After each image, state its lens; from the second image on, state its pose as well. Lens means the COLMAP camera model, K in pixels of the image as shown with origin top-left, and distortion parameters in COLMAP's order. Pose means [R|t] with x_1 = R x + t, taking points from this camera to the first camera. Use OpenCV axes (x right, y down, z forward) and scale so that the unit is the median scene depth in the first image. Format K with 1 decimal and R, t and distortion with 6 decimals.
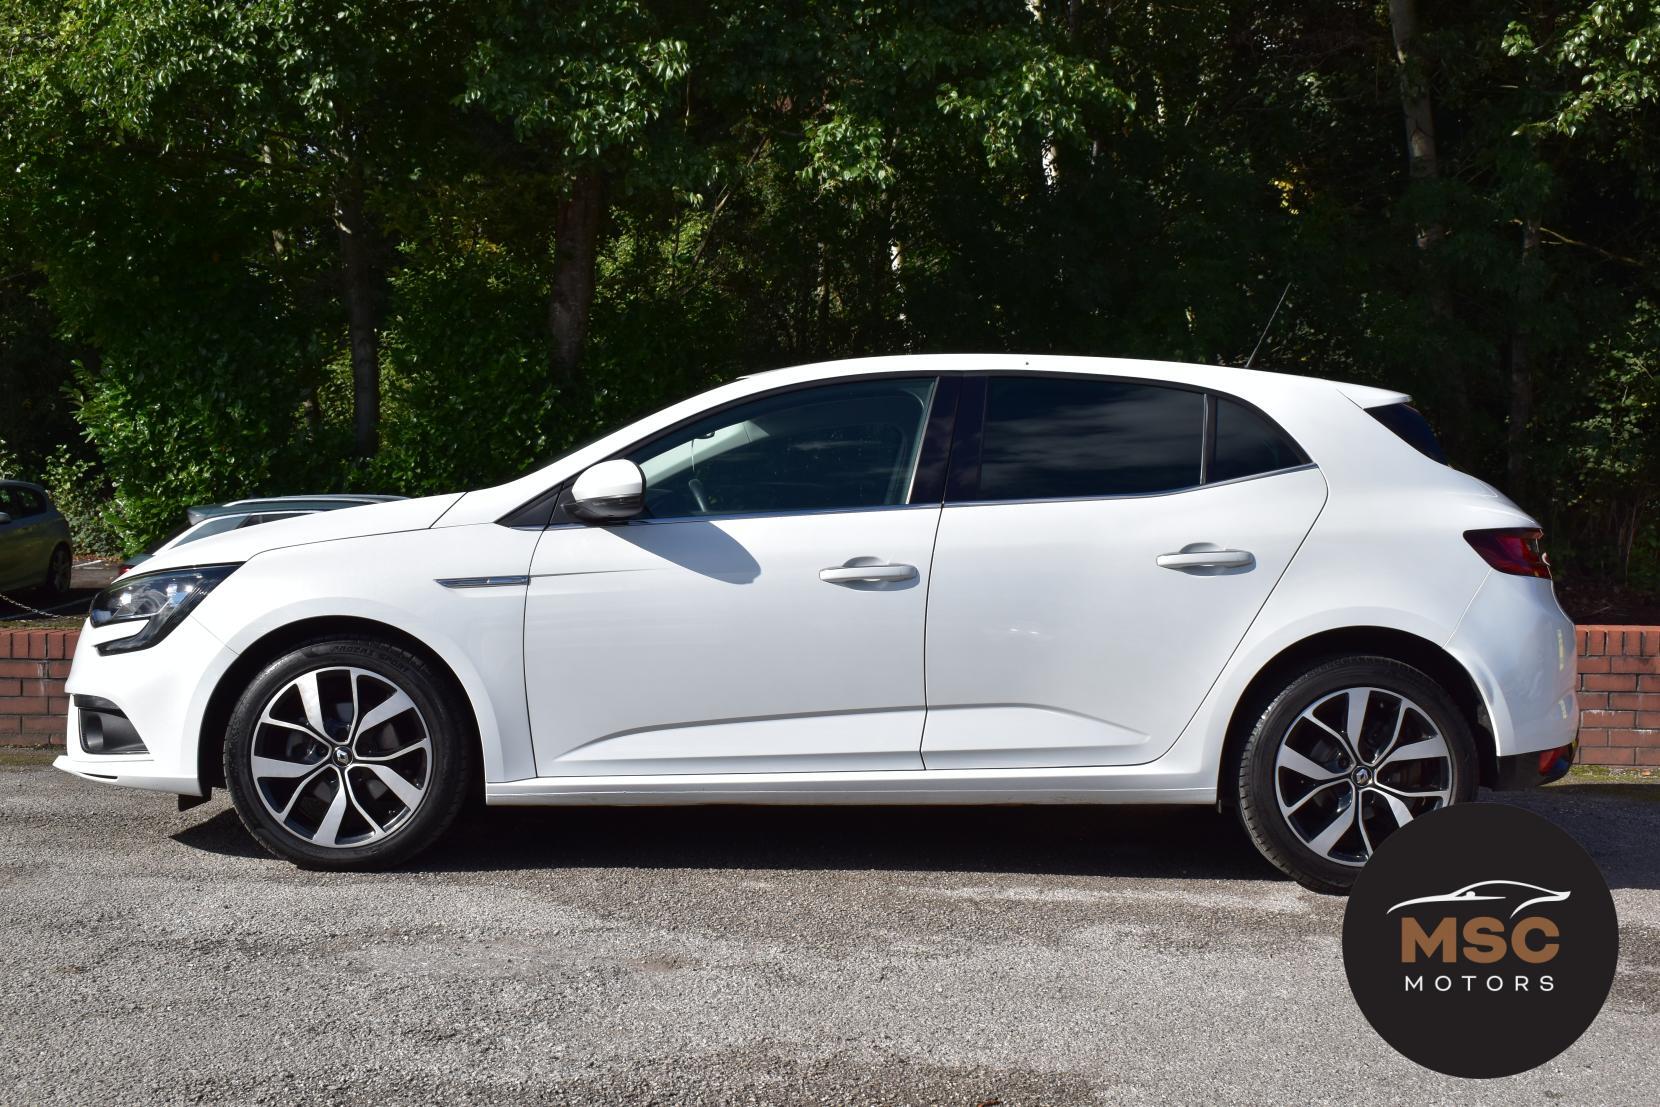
lens RADIAL K [[2050.8, 0, 844.2], [0, 2050.8, 556.2], [0, 0, 1]] dist [-0.051643, 0.000000]
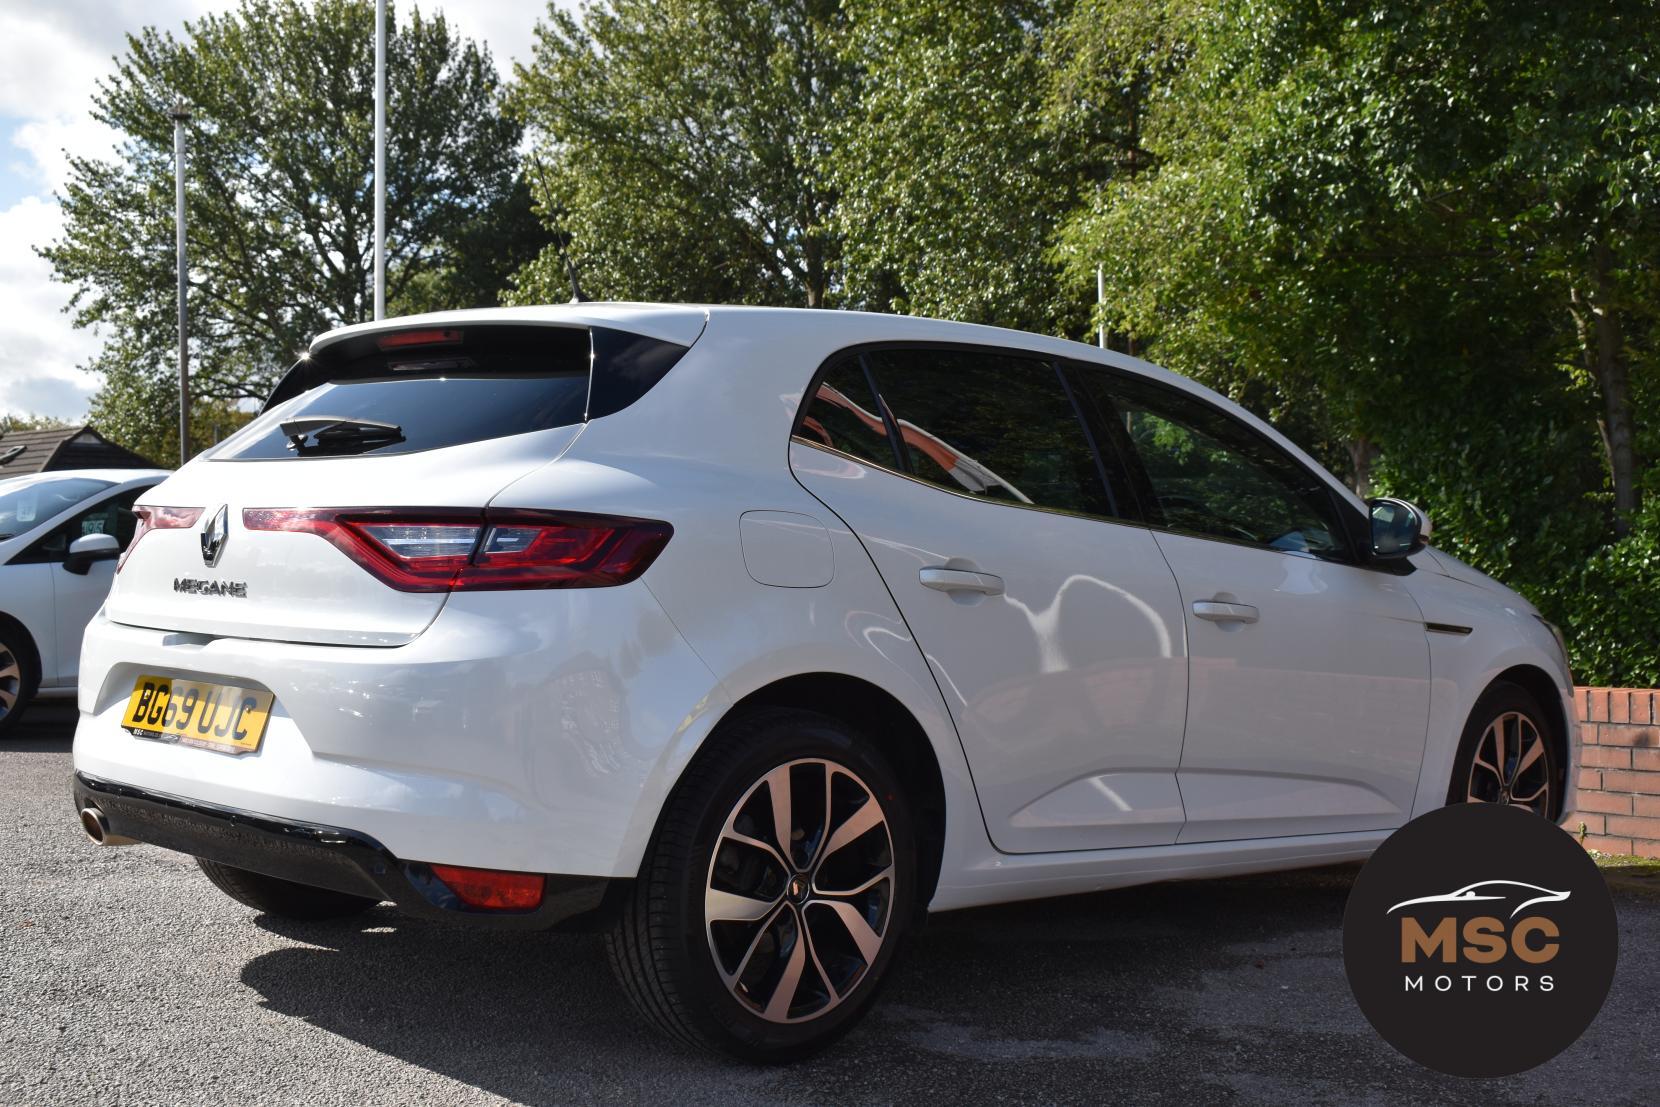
lens RADIAL K [[2050.8, 0, 834.9], [0, 2050.8, 549.6], [0, 0, 1]] dist [-0.051643, 0.000000]
pose [[0.648256, -0.020963, -0.761133, 0.857230], [-0.027228, 0.998343, -0.050686, 0.039742], [0.760935, 0.053581, 0.646612, 0.348721]]
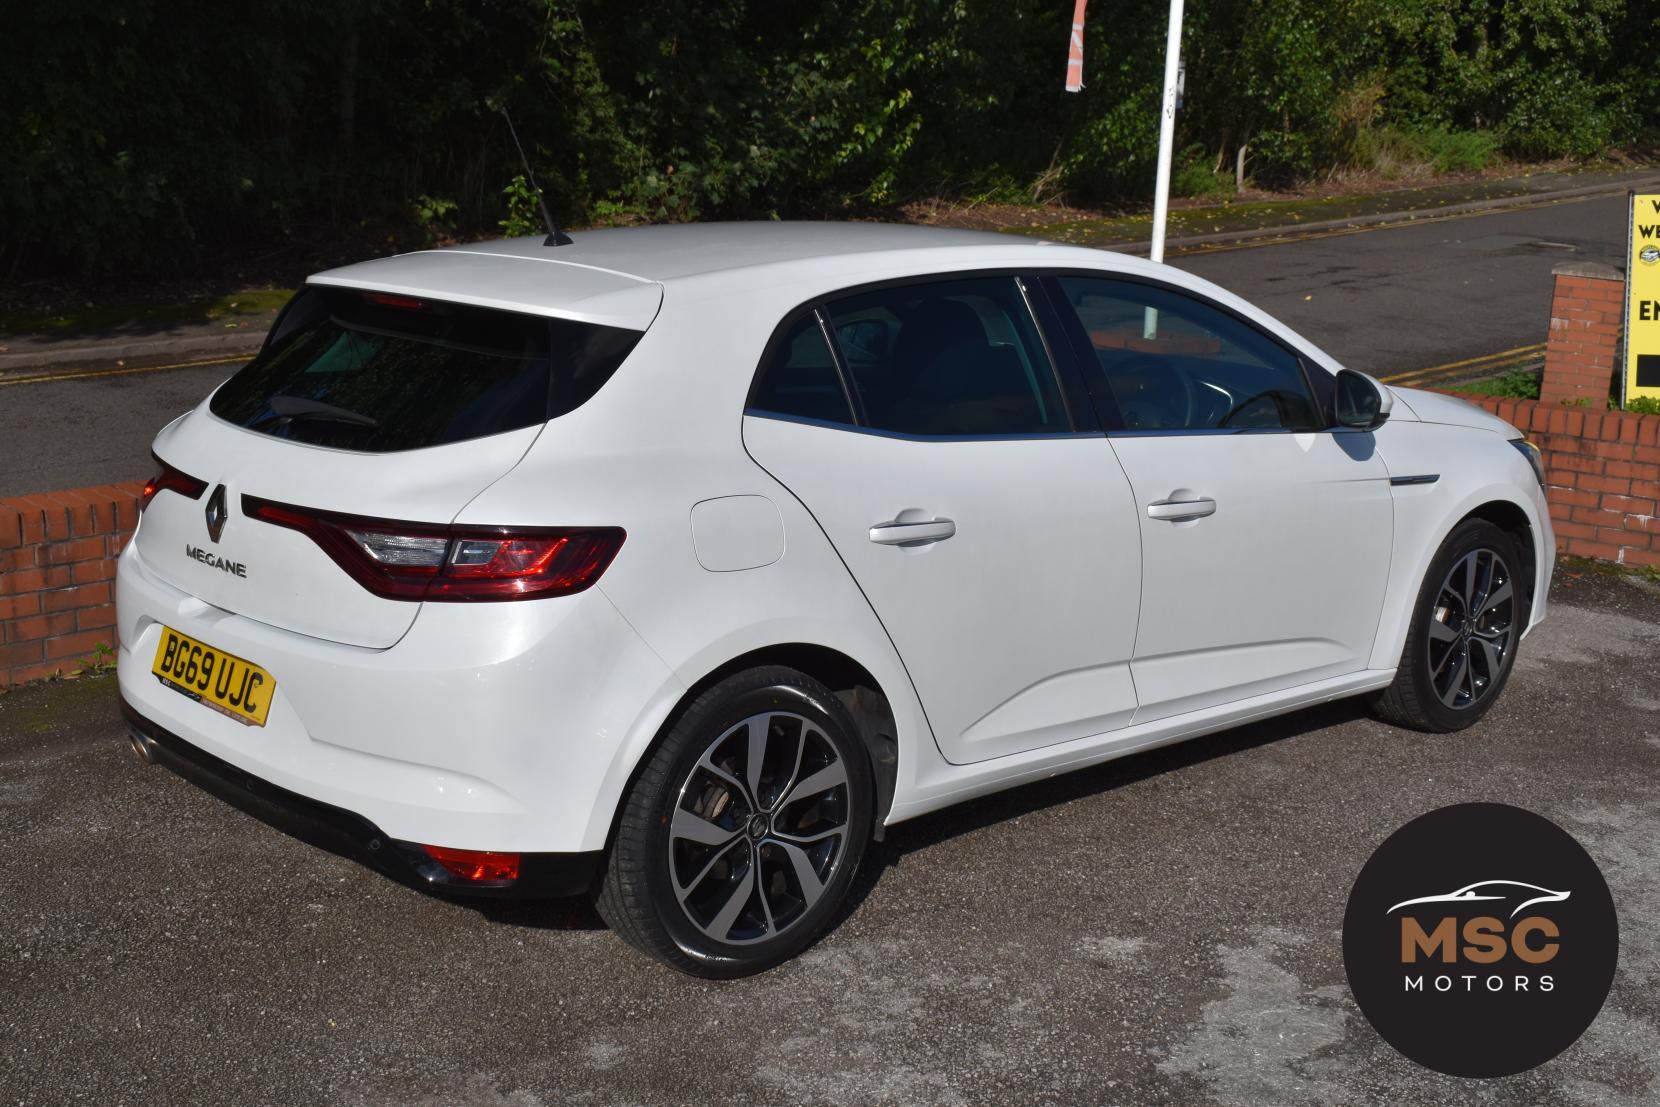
lens RADIAL K [[1964.4, 0, 813.2], [0, 1964.4, 598.1], [0, 0, 1]] dist [-0.018329, 0.000000]
pose [[0.604107, 0.151264, -0.782415, 0.896064], [-0.007328, 0.982833, 0.184352, -0.098319], [0.796869, -0.105635, 0.594845, 0.378361]]
